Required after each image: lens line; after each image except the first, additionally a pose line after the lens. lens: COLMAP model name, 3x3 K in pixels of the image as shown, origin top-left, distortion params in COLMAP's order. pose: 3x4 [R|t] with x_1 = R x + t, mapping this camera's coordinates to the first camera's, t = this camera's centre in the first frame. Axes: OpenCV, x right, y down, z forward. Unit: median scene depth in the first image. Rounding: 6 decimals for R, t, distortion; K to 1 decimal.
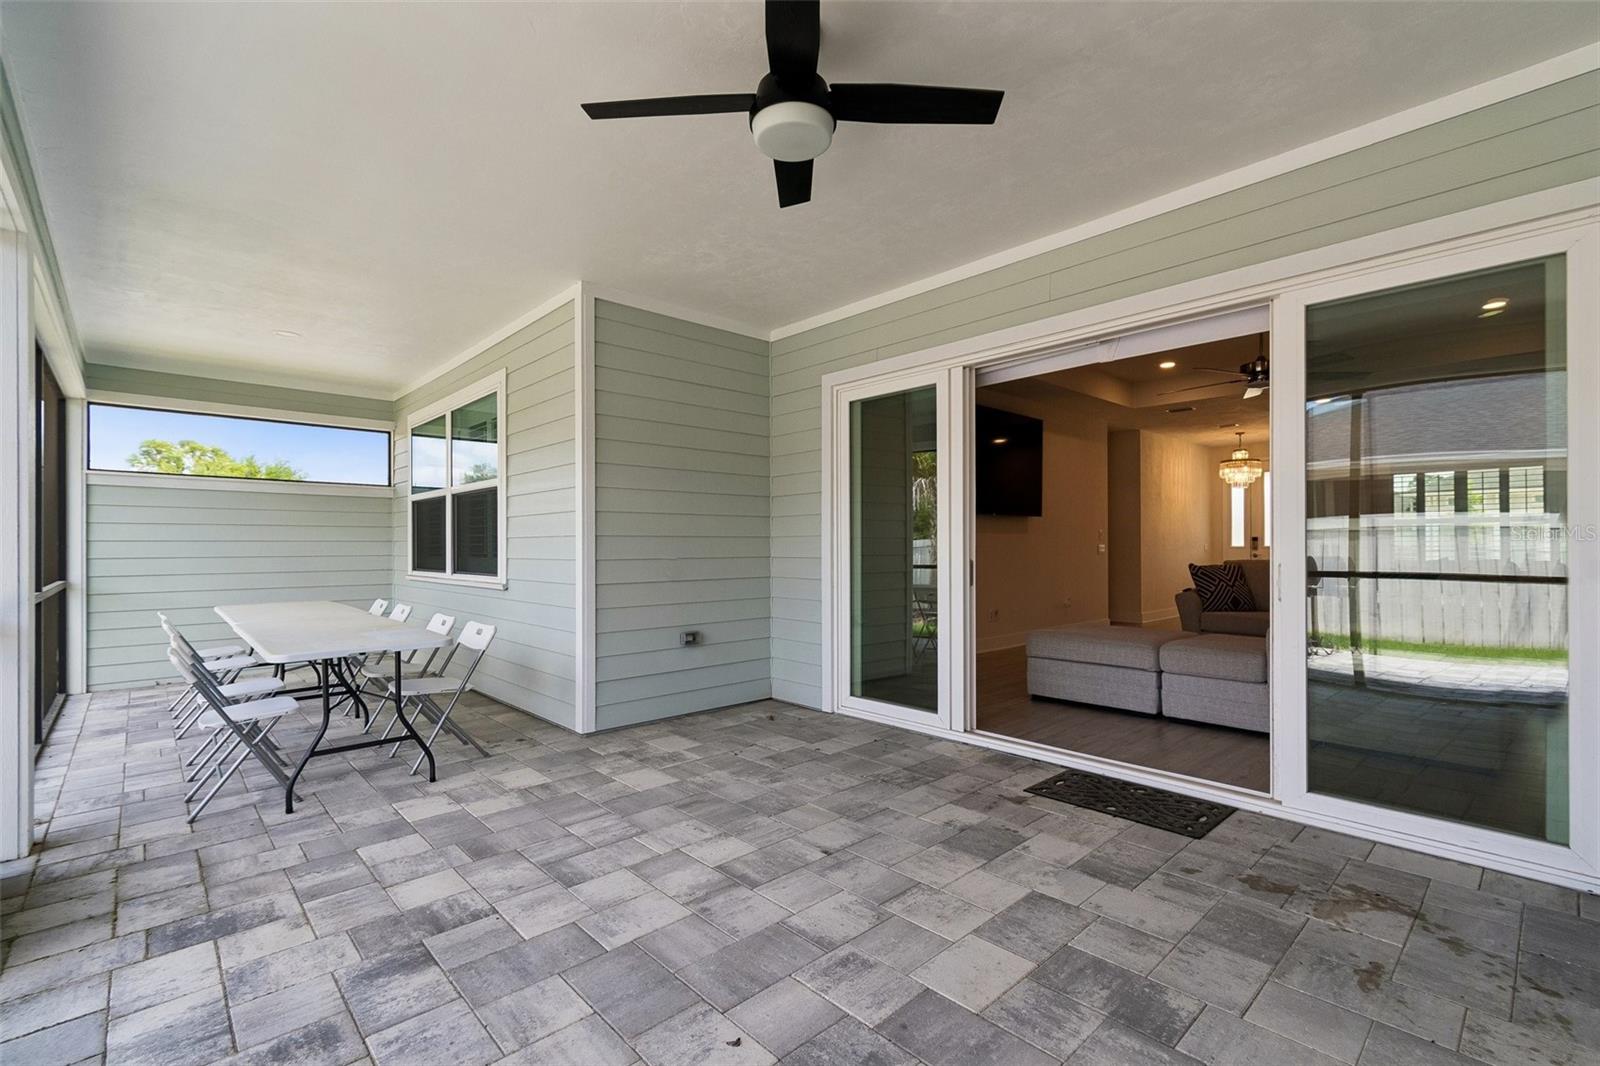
lens RADIAL K [[708.6, 0, 805.2], [0, 708.6, 540.0], [0, 0, 1]] dist [0.005772, -0.002072]
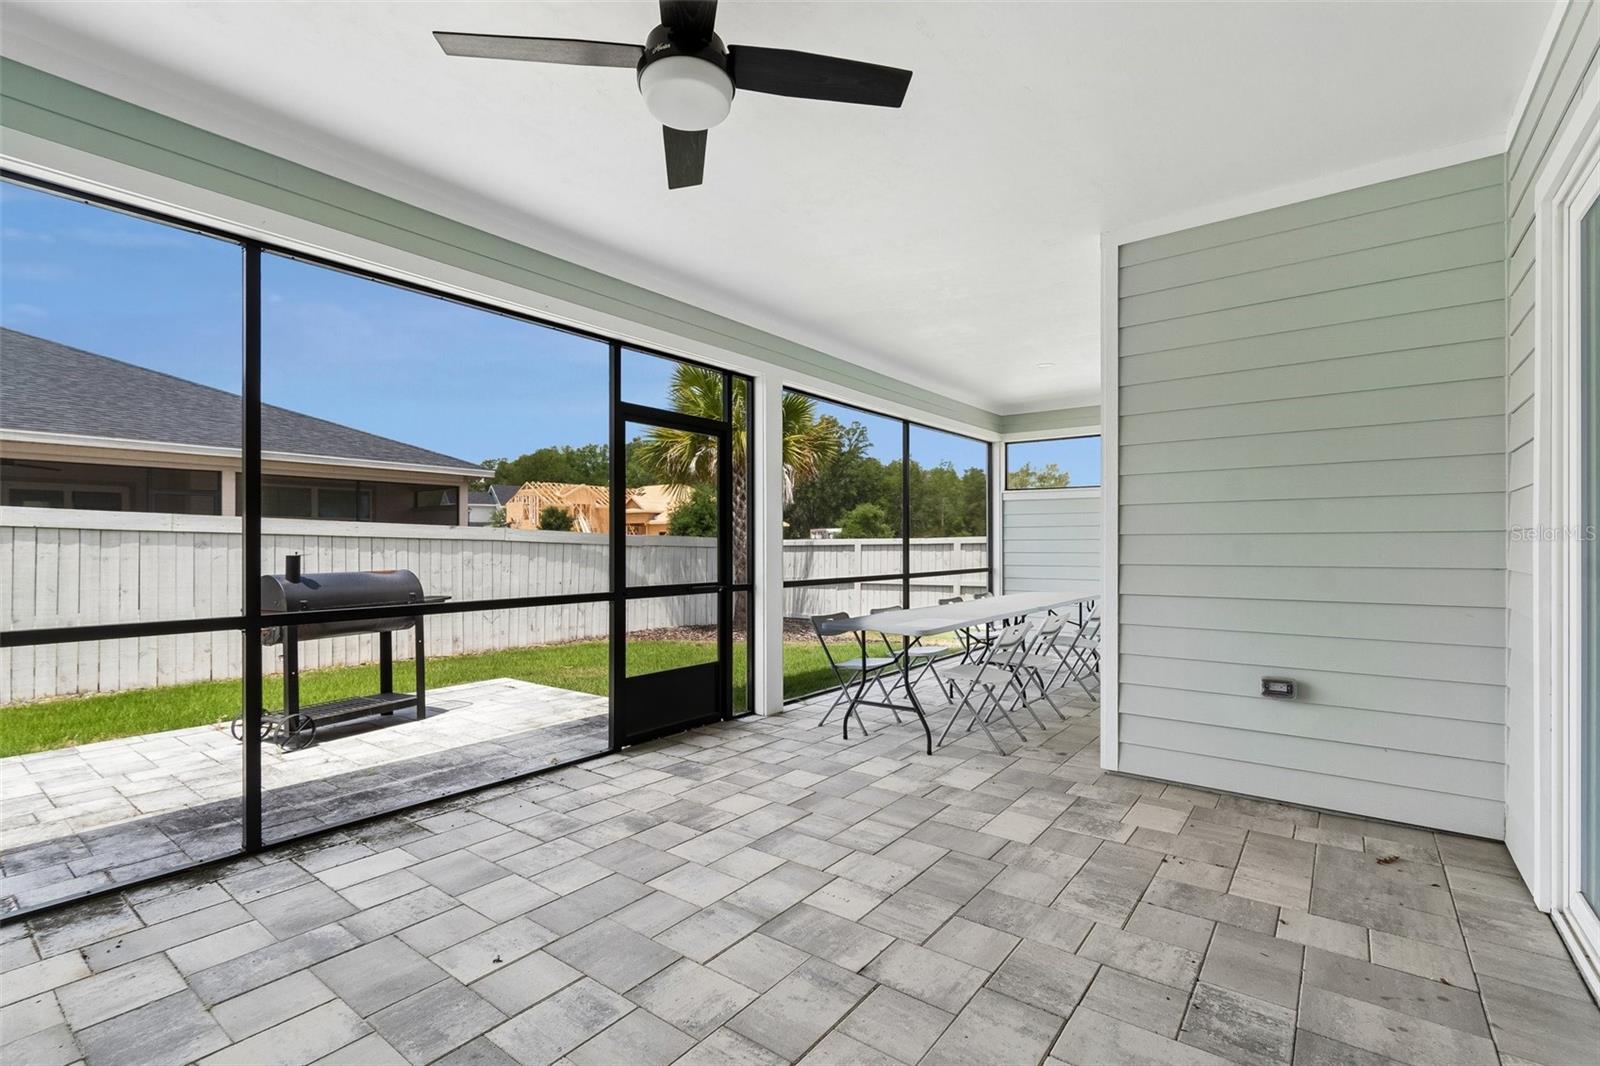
lens RADIAL K [[708.6, 0, 807.2], [0, 708.6, 541.9], [0, 0, 1]] dist [0.005772, -0.002072]
pose [[0.172312, 0.000224, -0.985042, 0.633242], [0.012957, 0.999913, 0.002494, -0.006295], [0.984957, -0.013193, 0.172294, 0.696836]]
